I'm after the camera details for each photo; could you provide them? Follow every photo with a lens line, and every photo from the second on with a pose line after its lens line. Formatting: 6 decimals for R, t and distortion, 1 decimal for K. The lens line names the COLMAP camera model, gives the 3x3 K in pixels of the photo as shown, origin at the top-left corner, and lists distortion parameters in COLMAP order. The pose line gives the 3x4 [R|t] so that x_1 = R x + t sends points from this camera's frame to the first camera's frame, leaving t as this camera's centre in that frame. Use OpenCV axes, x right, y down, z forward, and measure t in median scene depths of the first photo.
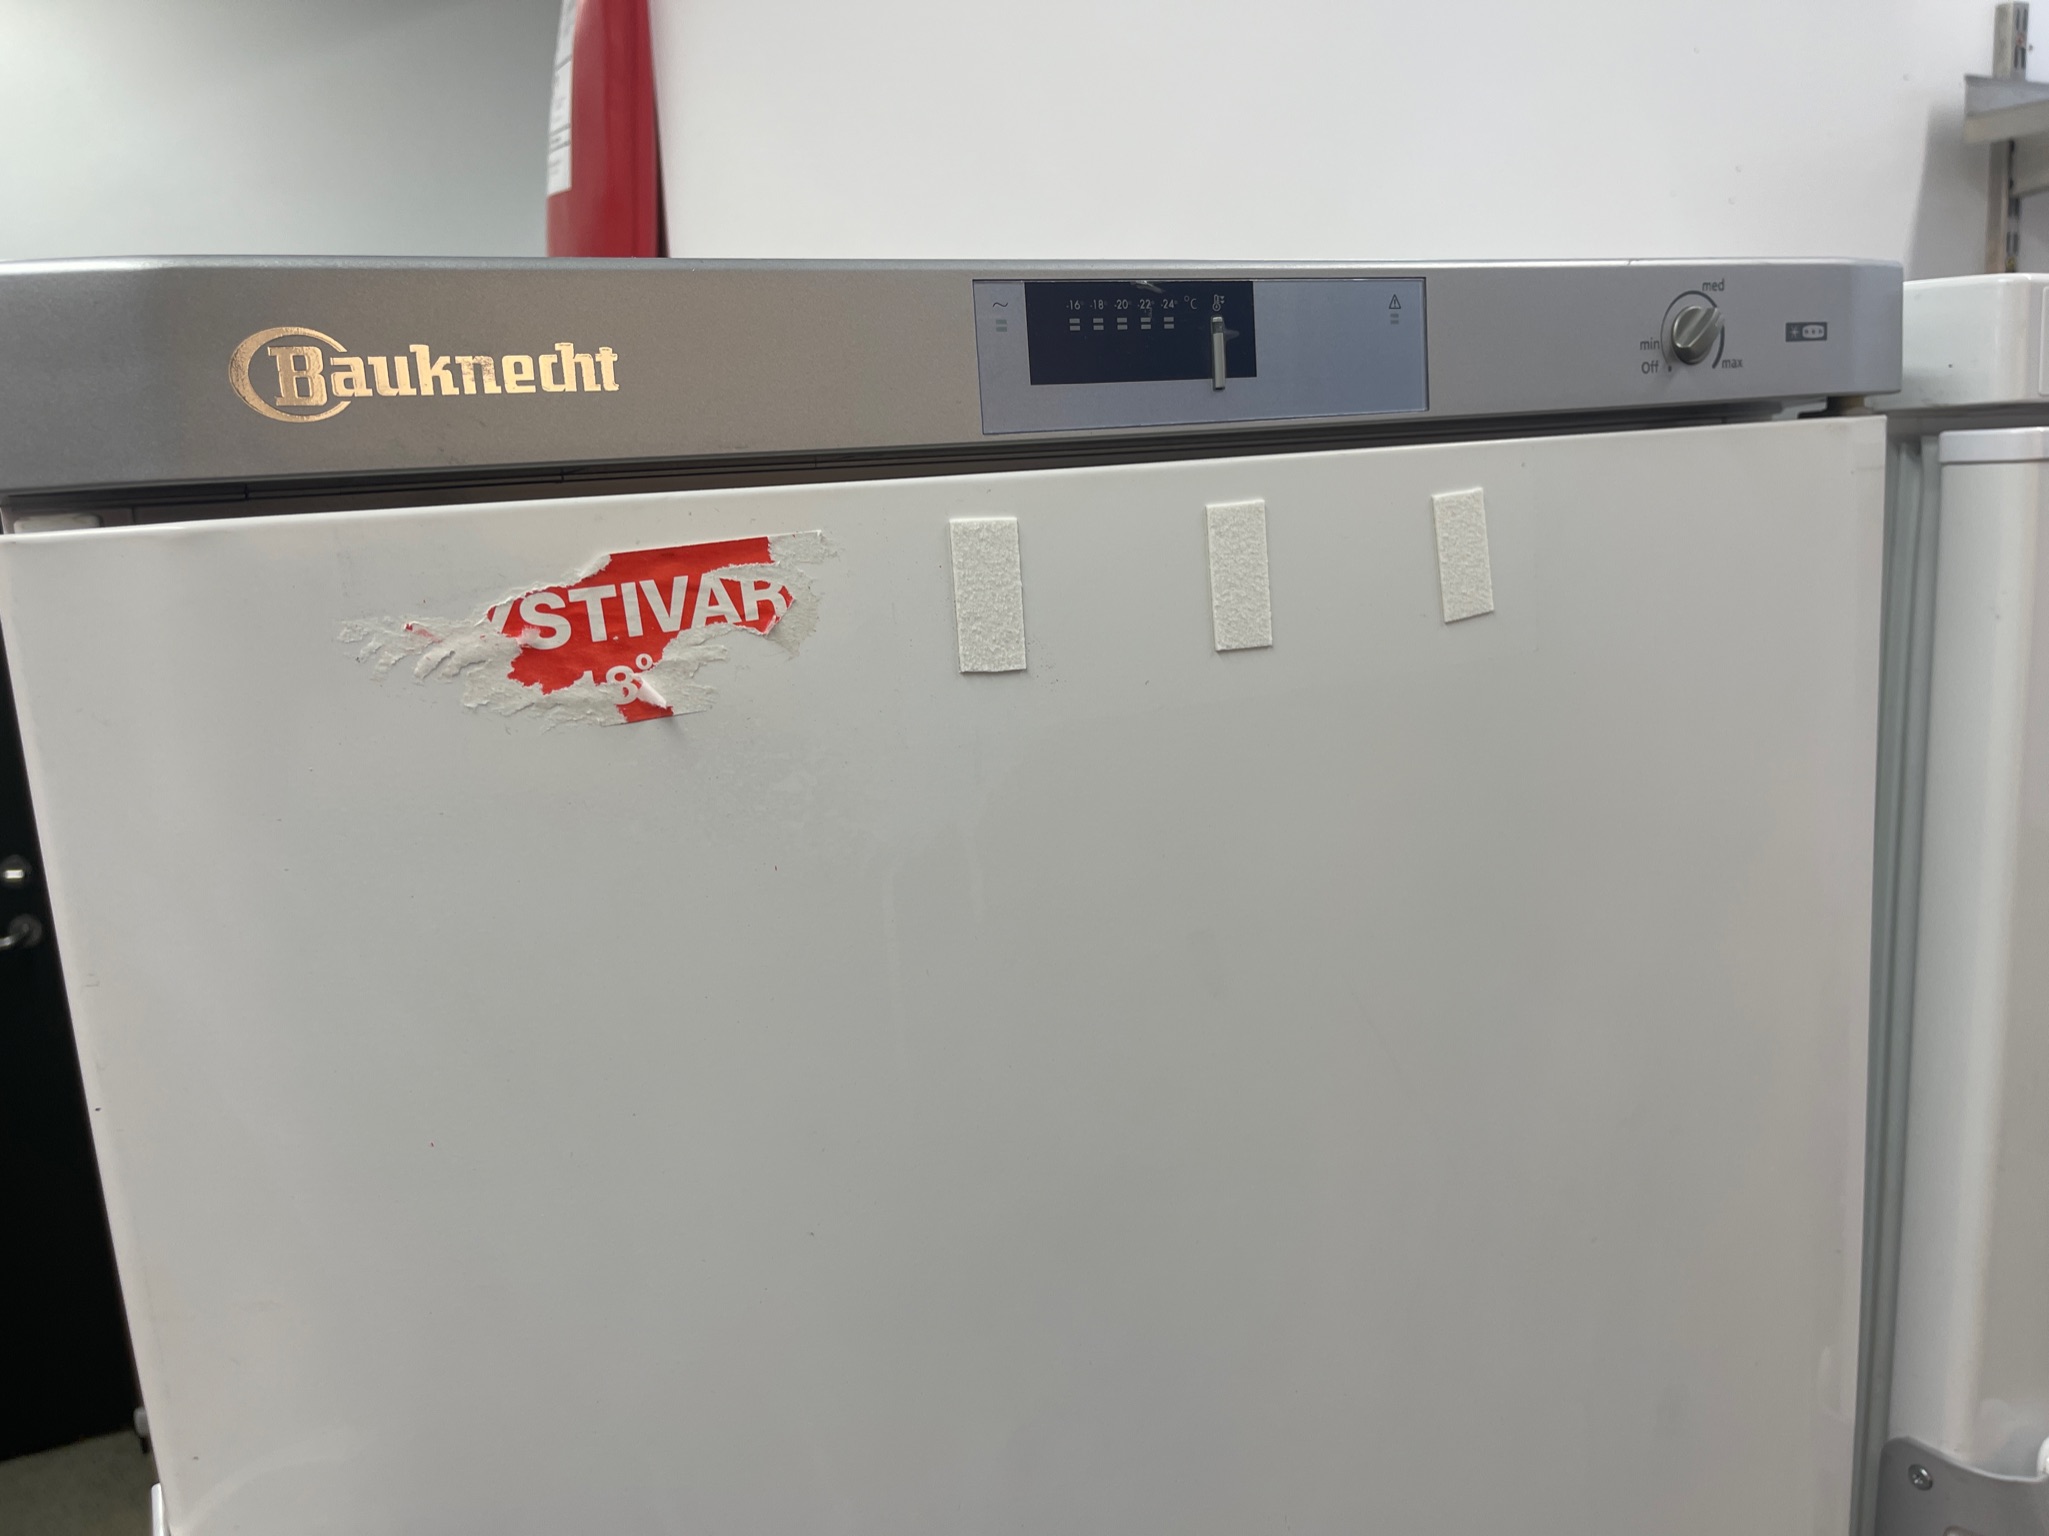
lens RADIAL K [[1552.4, 0, 1016.4], [0, 1552.4, 732.0], [0, 0, 1]] dist [0.055298, -0.077275]
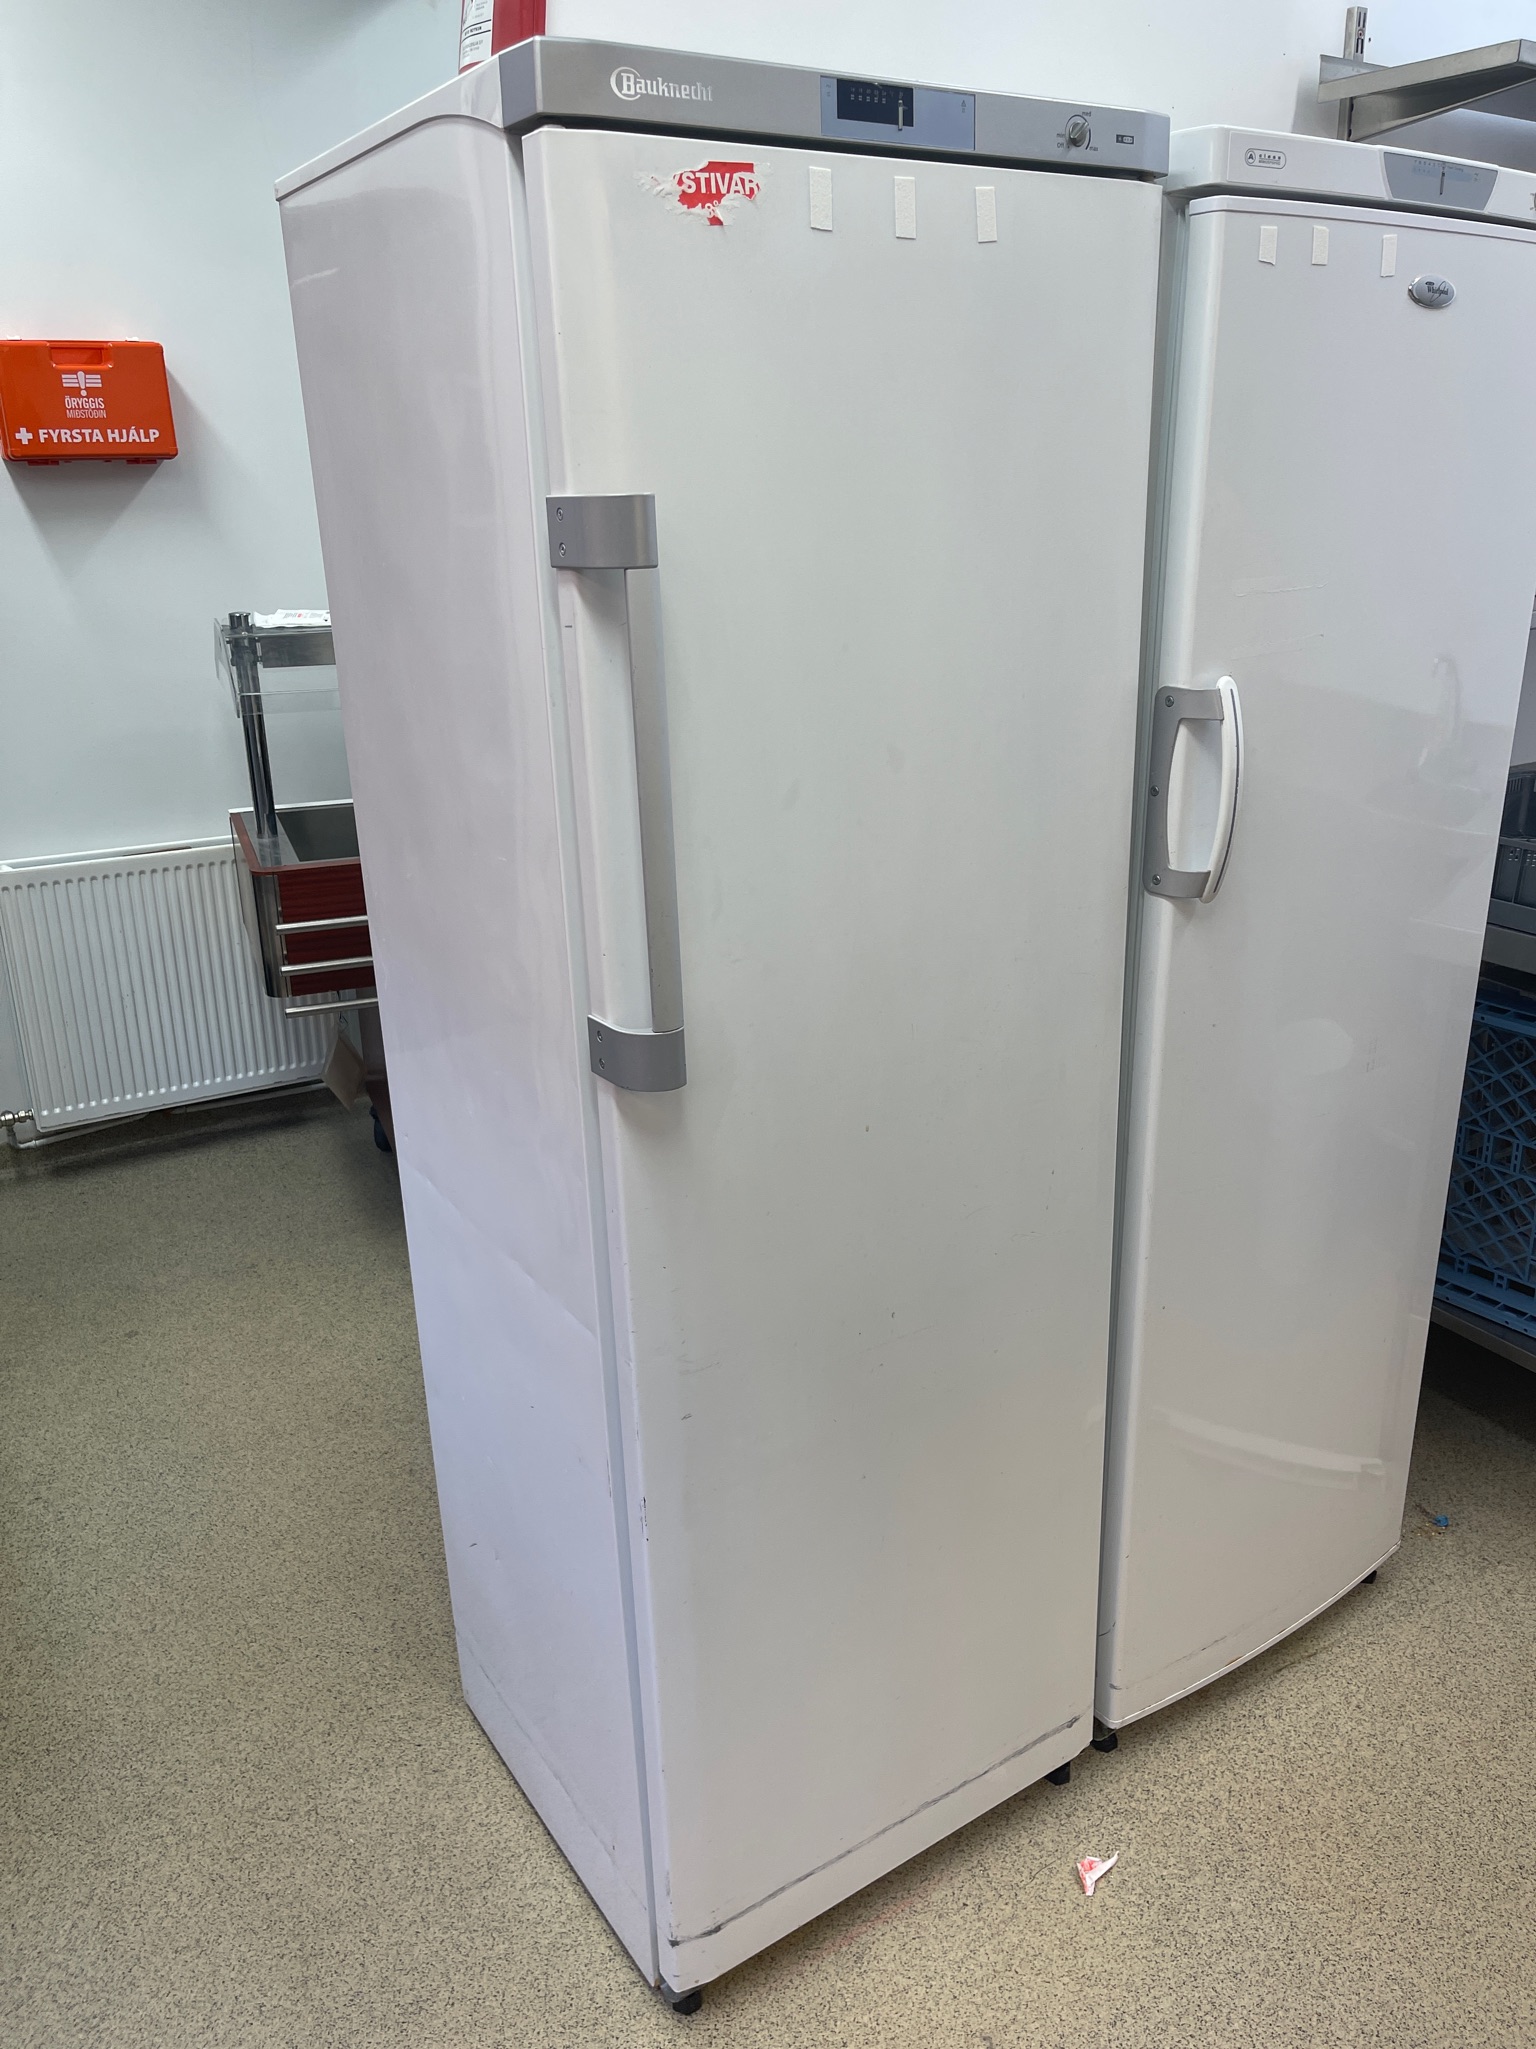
lens RADIAL K [[1552.4, 0, 768.0], [0, 1552.4, 1024.5], [0, 0, 1]] dist [0.055298, -0.077275]
pose [[0.991580, -0.009750, 0.129126, -0.527723], [-0.012060, 0.985874, 0.167055, 0.977047], [-0.128931, -0.167205, 0.977455, -2.154897]]
